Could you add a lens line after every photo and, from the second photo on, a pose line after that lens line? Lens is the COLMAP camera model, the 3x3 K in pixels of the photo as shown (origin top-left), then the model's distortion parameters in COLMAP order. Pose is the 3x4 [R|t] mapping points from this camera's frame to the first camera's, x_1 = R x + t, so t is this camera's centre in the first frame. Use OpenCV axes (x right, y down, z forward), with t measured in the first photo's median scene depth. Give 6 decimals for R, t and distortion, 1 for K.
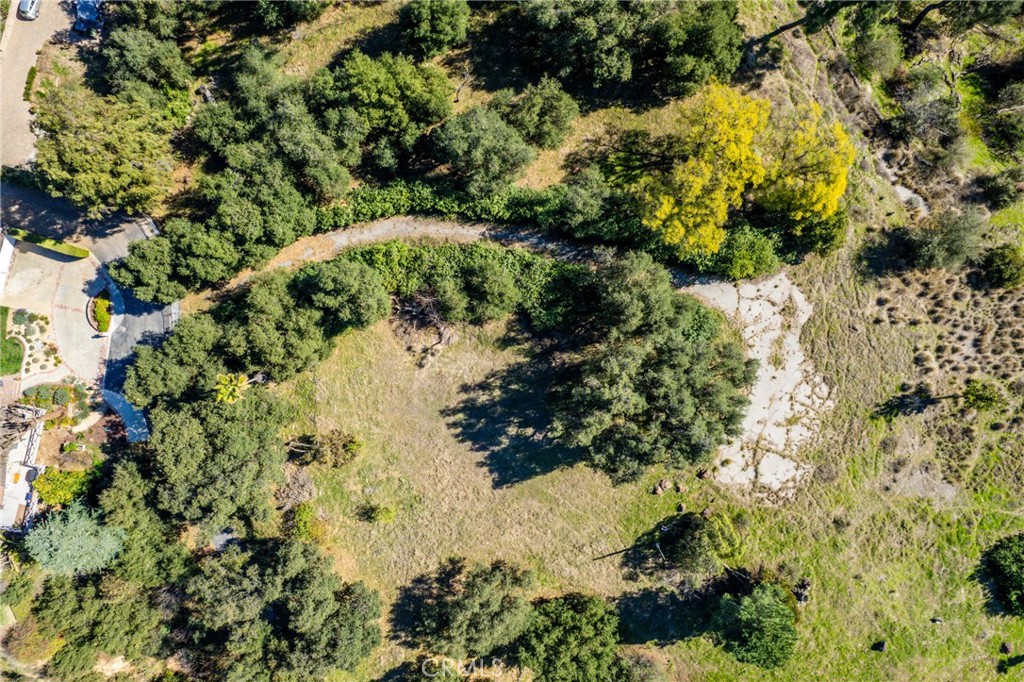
lens RADIAL K [[655.4, 0, 513.8], [0, 655.4, 337.5], [0, 0, 1]] dist [-0.075669, 0.068315]
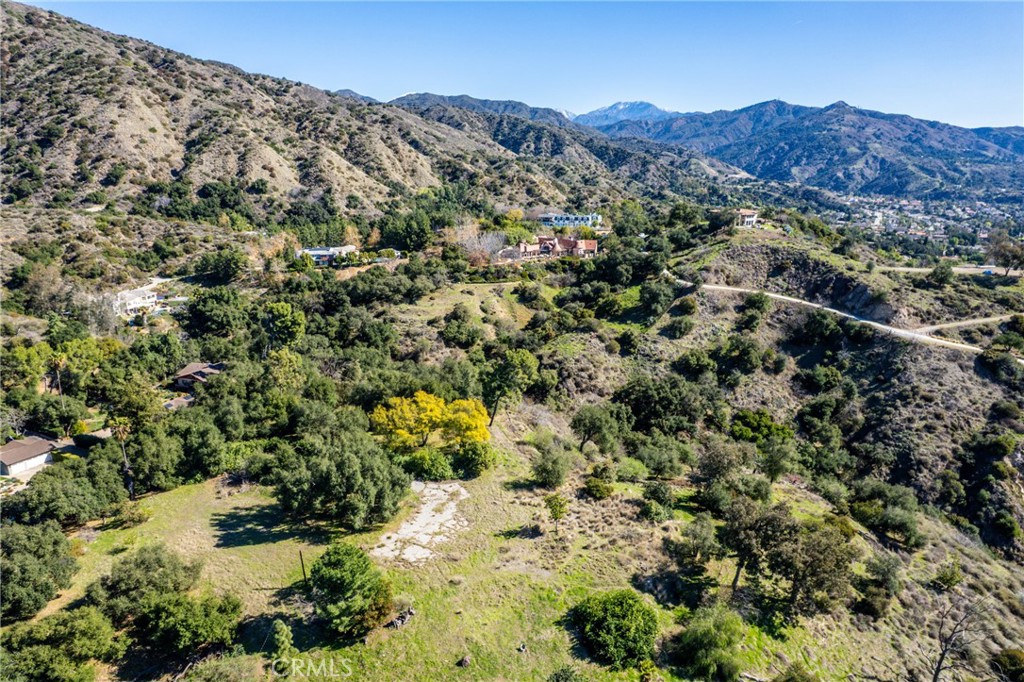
lens RADIAL K [[655.4, 0, 515.2], [0, 655.4, 344.2], [0, 0, 1]] dist [-0.075669, 0.068315]
pose [[0.986560, 0.050353, -0.155444, 0.788870], [-0.163196, 0.256575, -0.952647, 1.321595], [-0.008086, 0.965212, 0.261344, 0.246697]]
